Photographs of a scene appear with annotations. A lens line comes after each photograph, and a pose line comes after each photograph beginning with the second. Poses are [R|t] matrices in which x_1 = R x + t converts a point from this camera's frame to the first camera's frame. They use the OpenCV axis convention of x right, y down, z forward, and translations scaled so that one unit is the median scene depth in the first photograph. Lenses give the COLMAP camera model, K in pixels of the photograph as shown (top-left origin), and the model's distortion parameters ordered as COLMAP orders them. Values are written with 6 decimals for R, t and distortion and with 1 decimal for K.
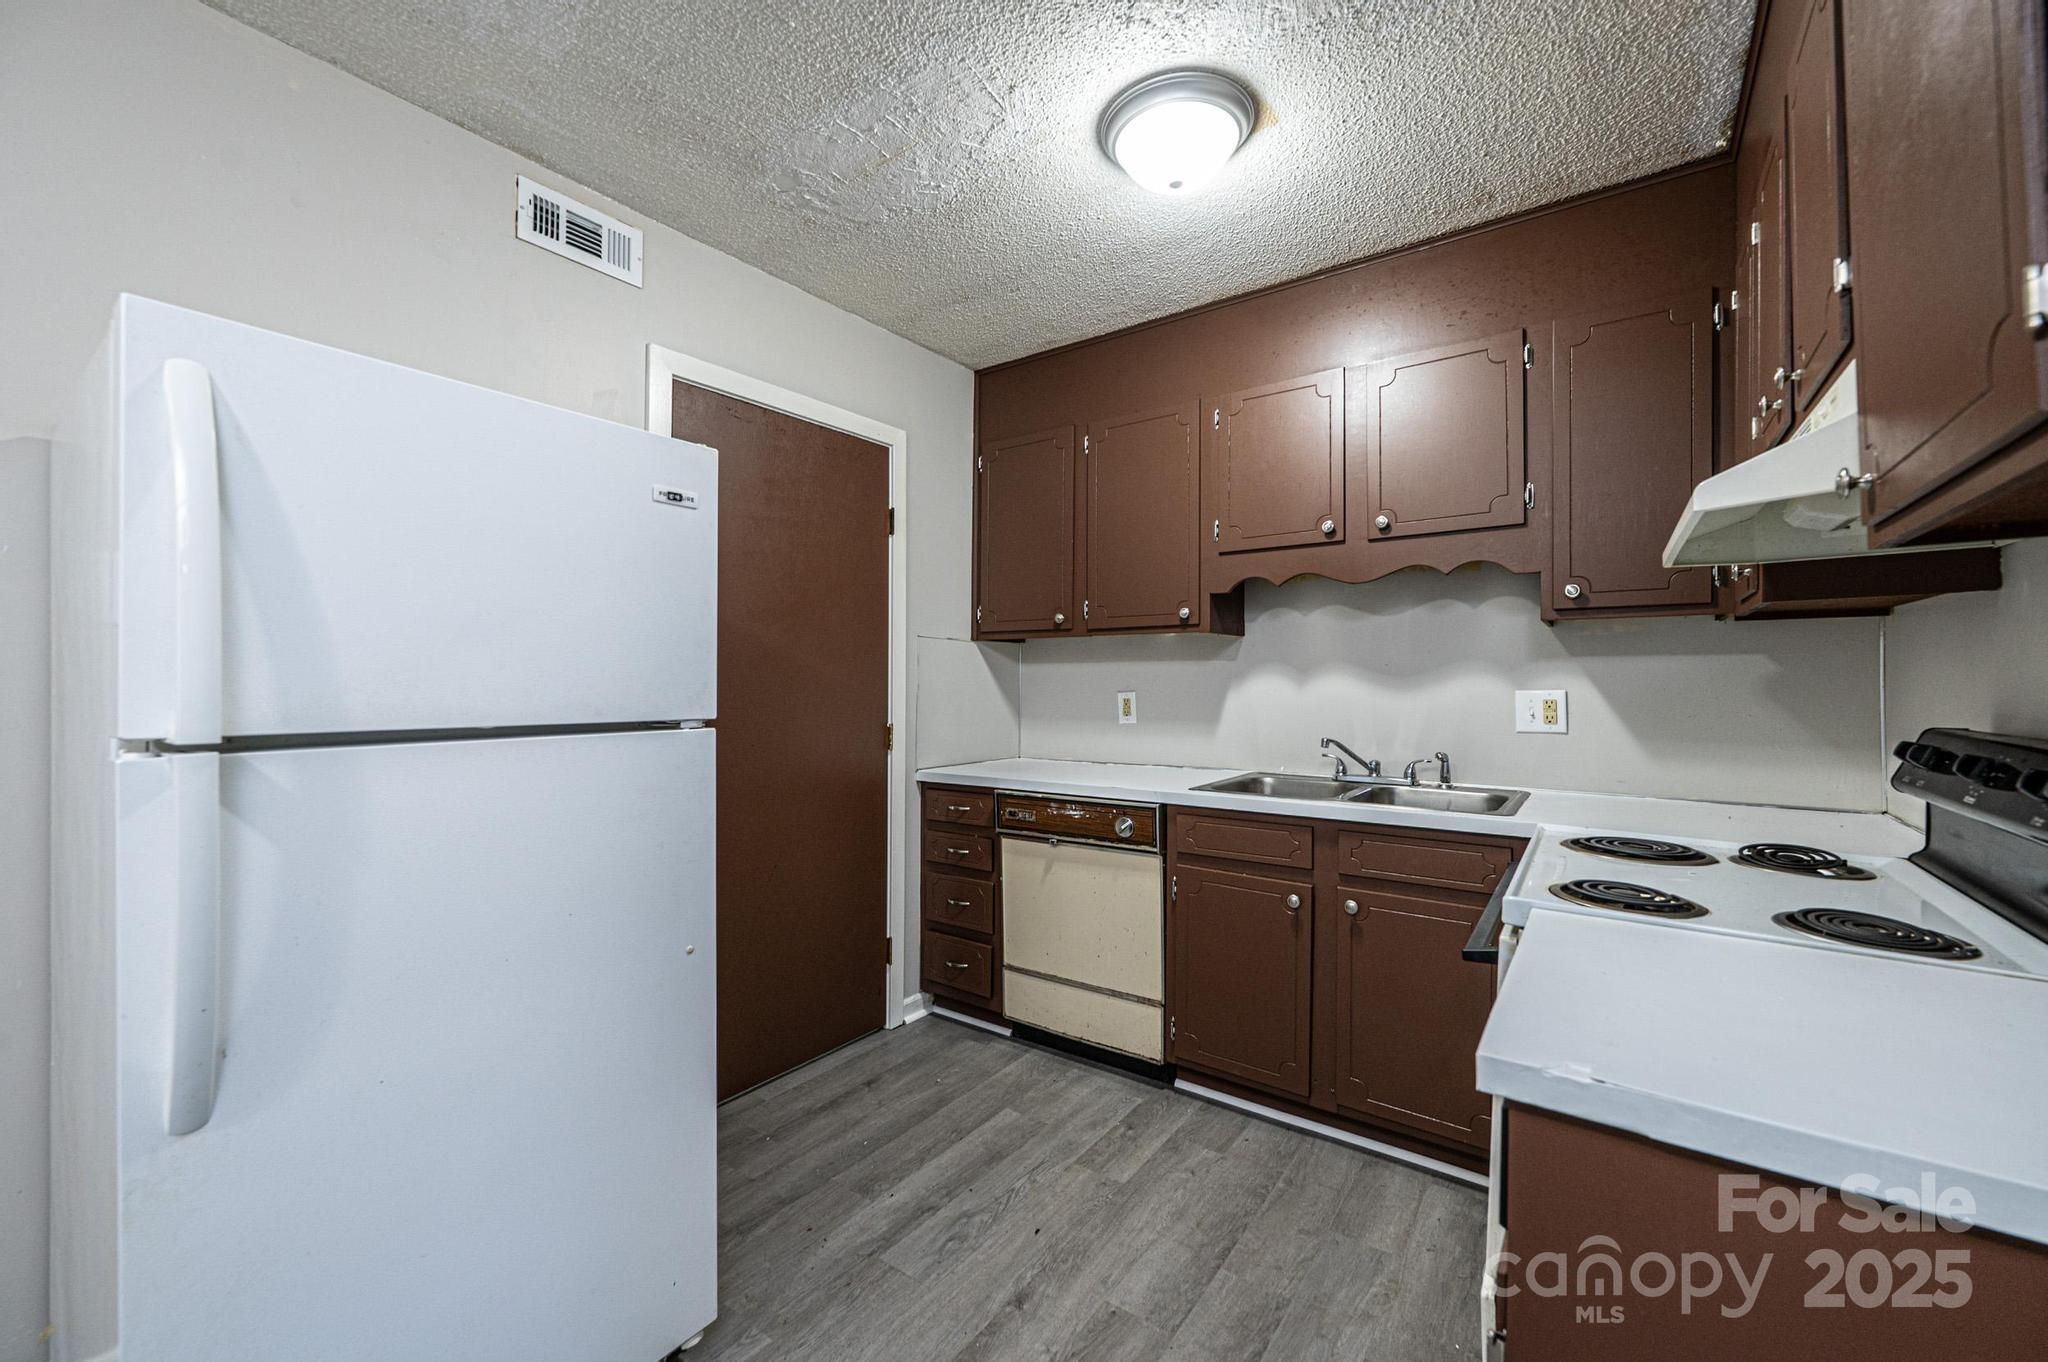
lens RADIAL K [[813.3, 0, 1022.5], [0, 813.3, 683.2], [0, 0, 1]] dist [-0.002075, 0.000318]
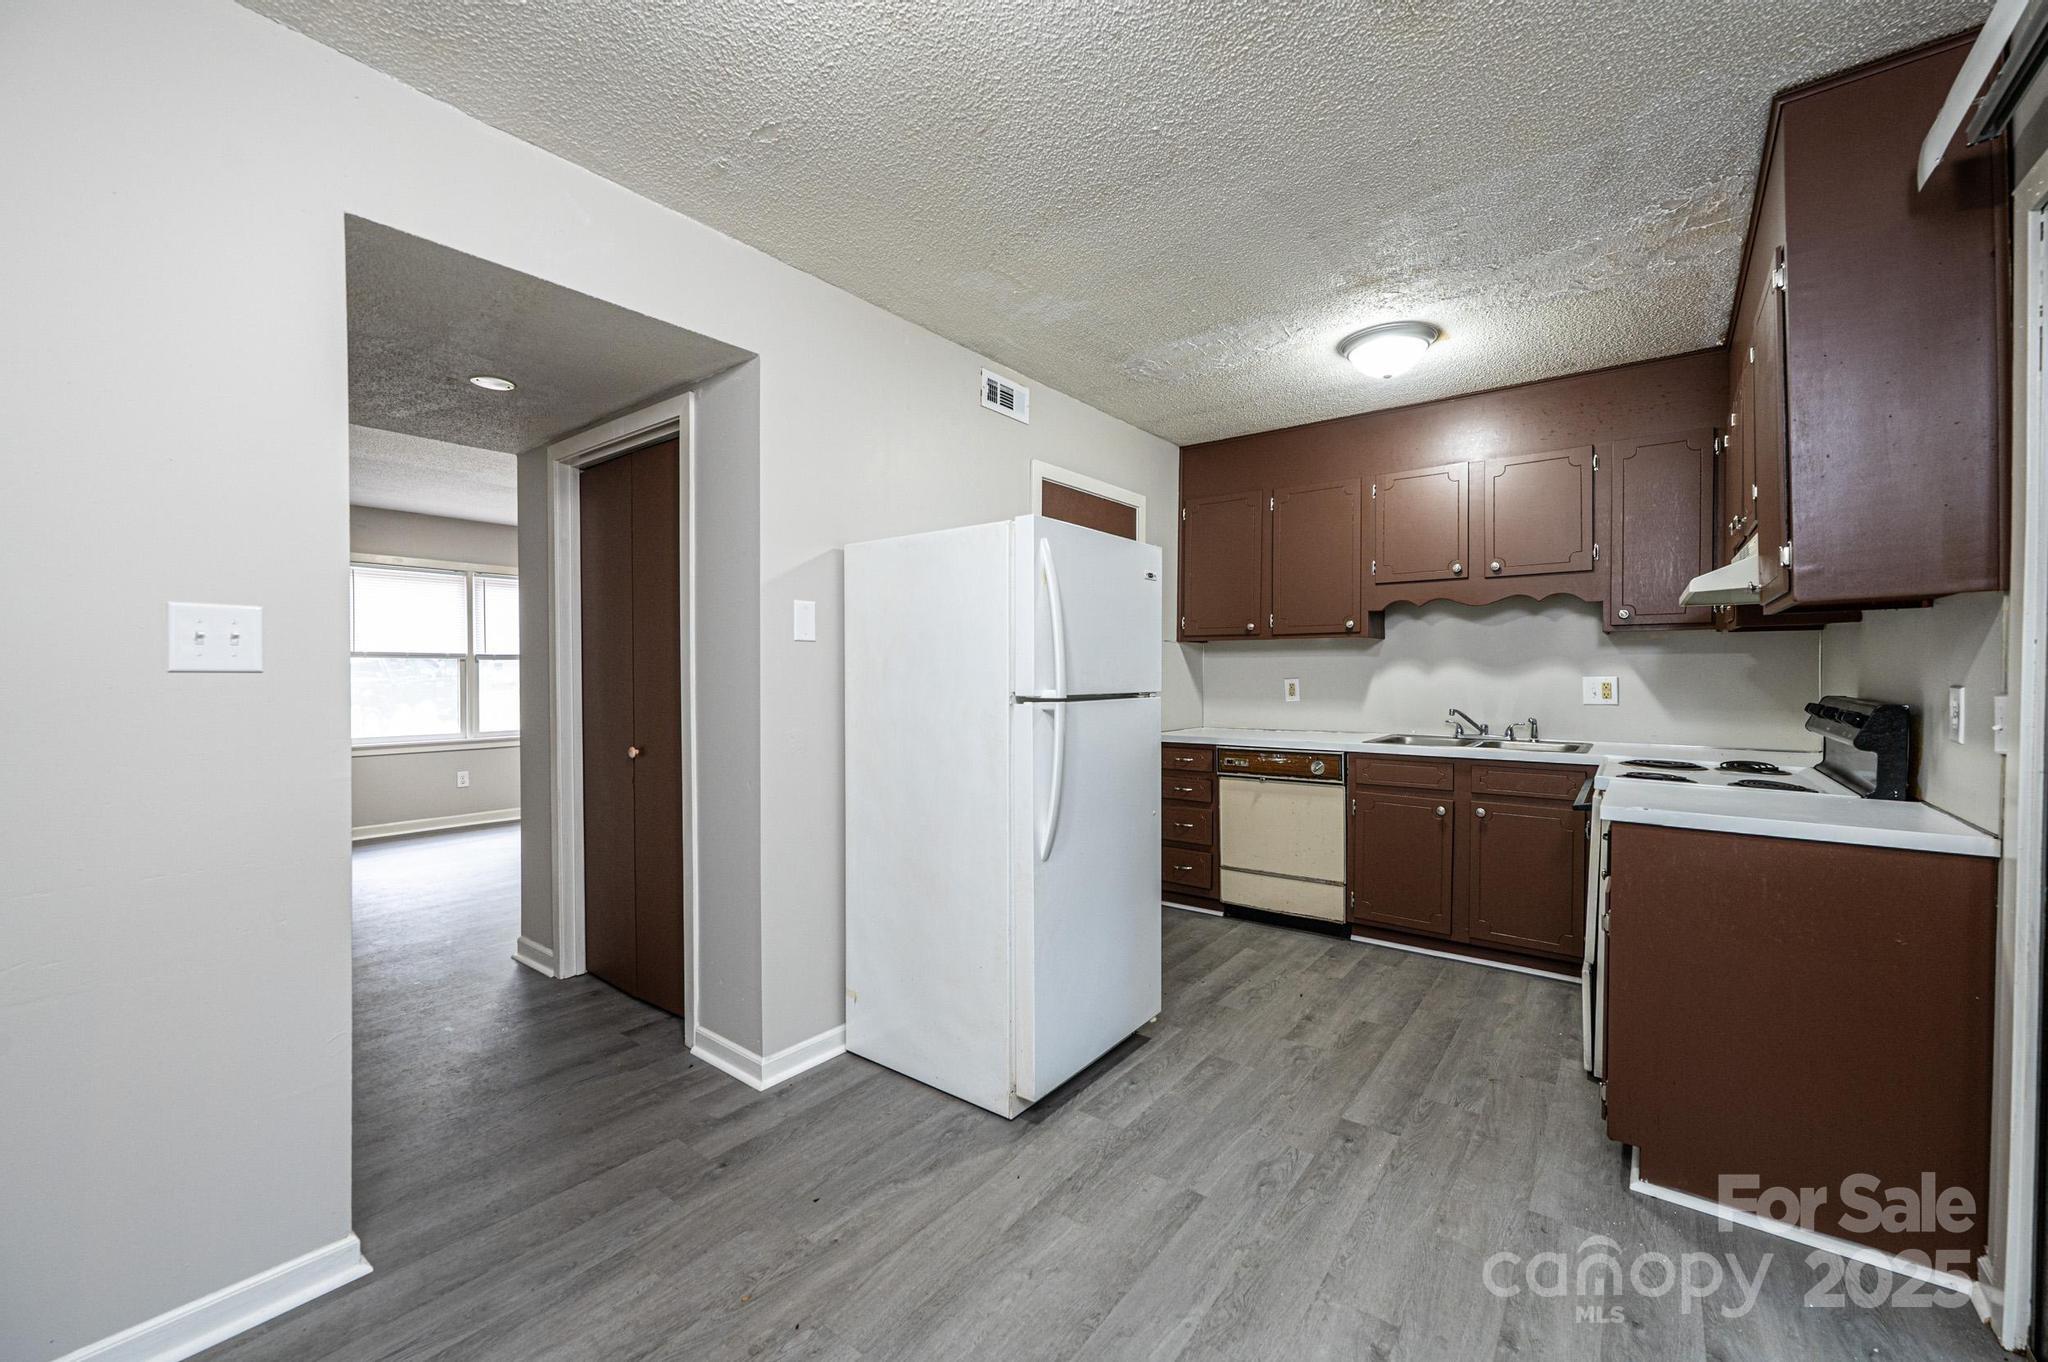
lens RADIAL K [[813.3, 0, 1022.5], [0, 813.3, 683.2], [0, 0, 1]] dist [-0.002075, 0.000318]
pose [[0.999656, -0.001574, -0.026167, -0.385397], [0.001924, 0.999909, 0.013366, -0.001174], [0.026143, -0.013411, 0.999568, -0.523206]]
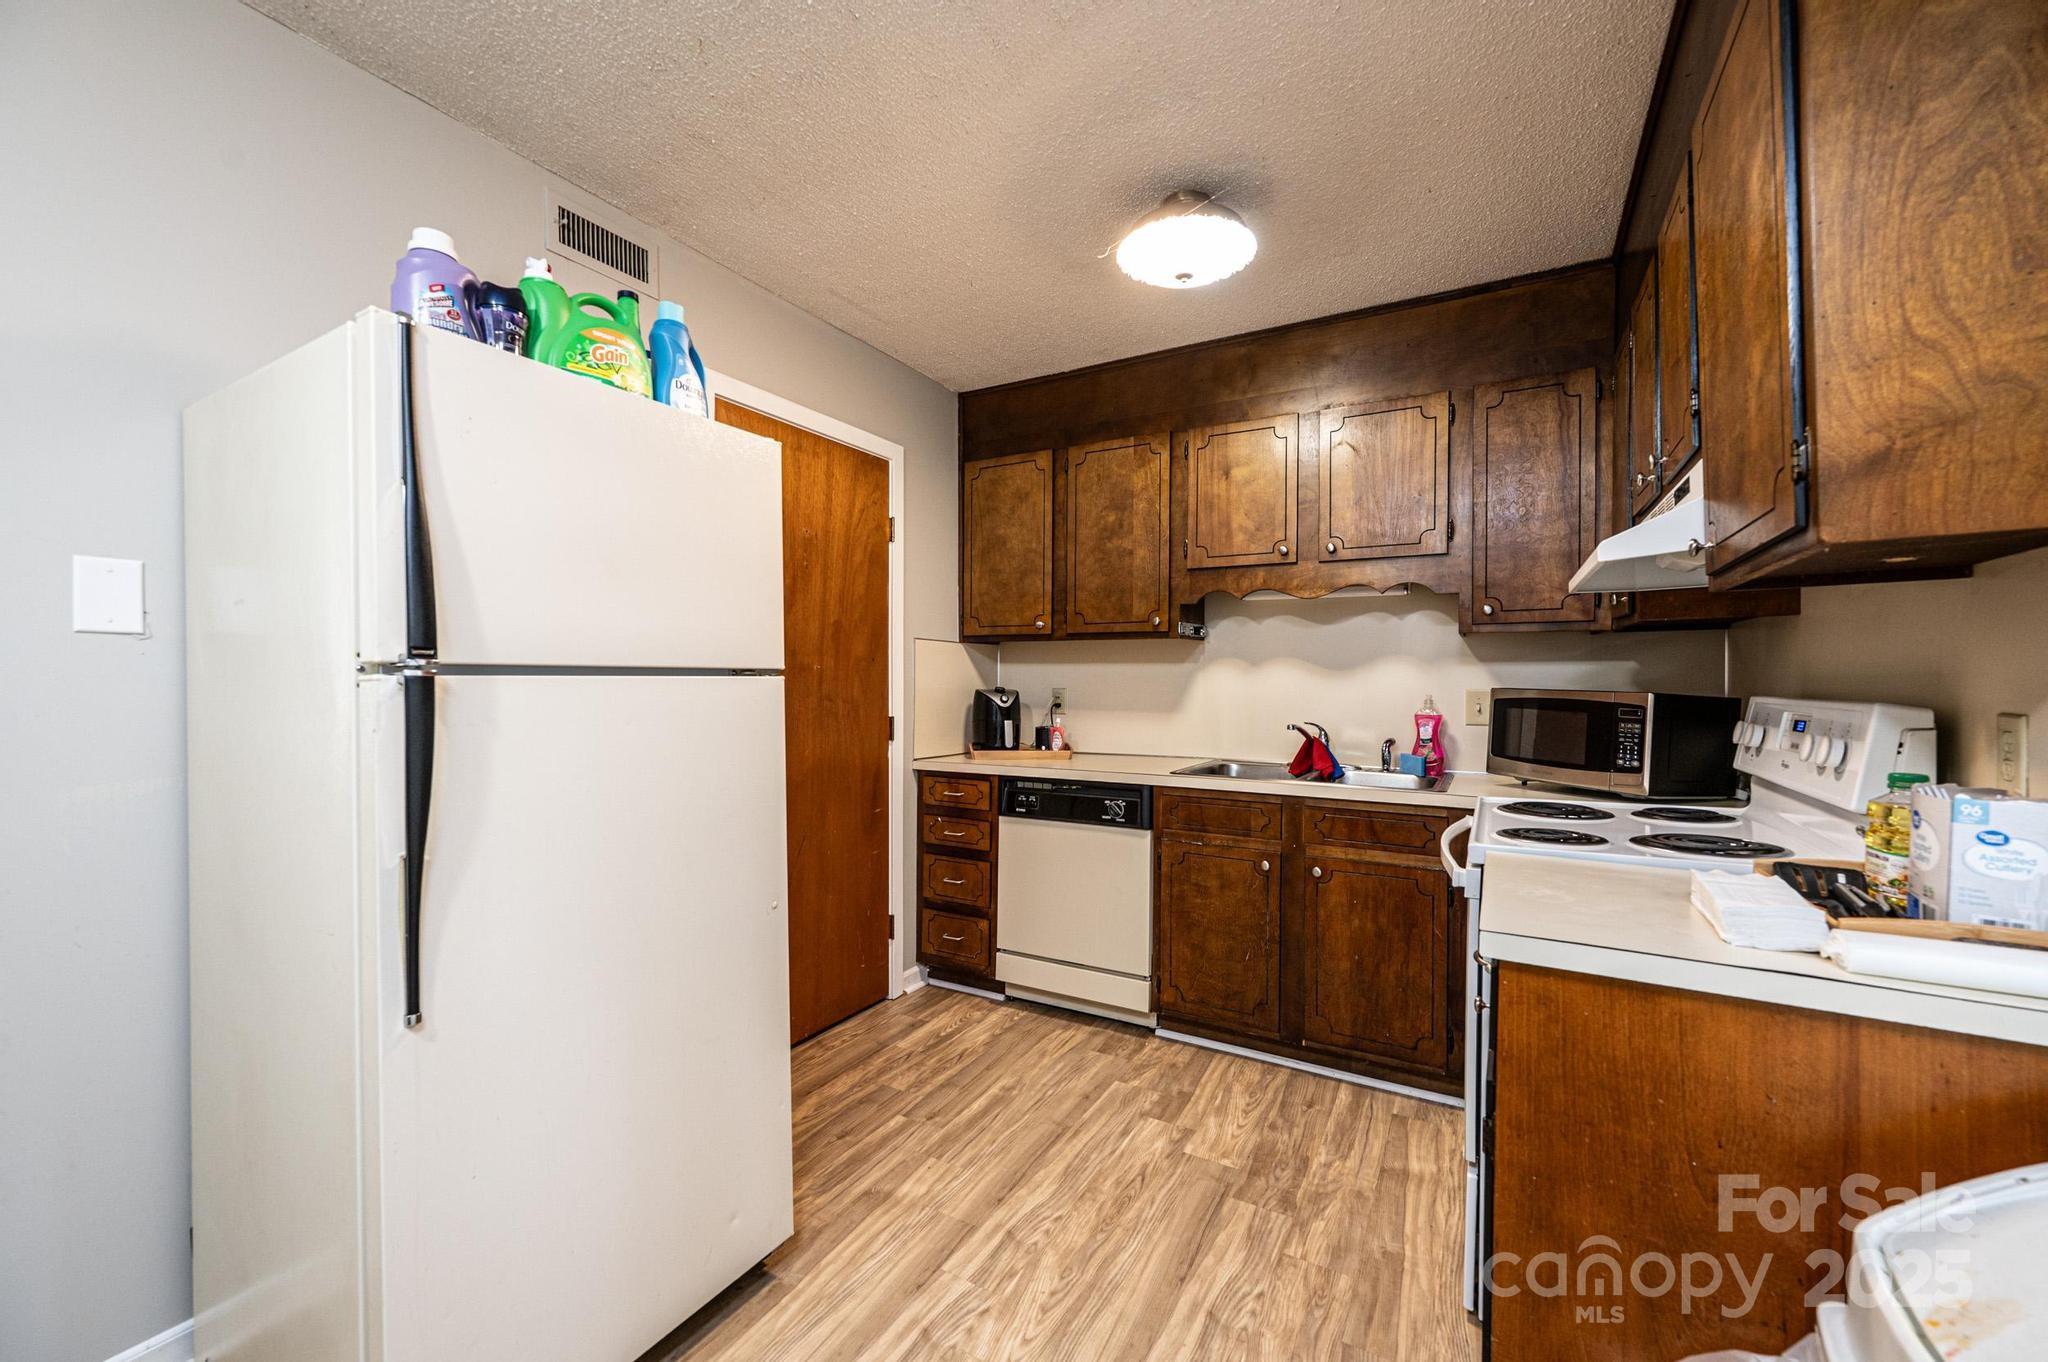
lens RADIAL K [[813.3, 0, 1022.5], [0, 813.3, 683.2], [0, 0, 1]] dist [-0.002075, 0.000318]
pose [[0.993805, 0.003705, 0.111076, -0.134338], [-0.003702, 0.999993, -0.000233, 0.002467], [-0.111077, -0.000180, 0.993812, -0.121078]]
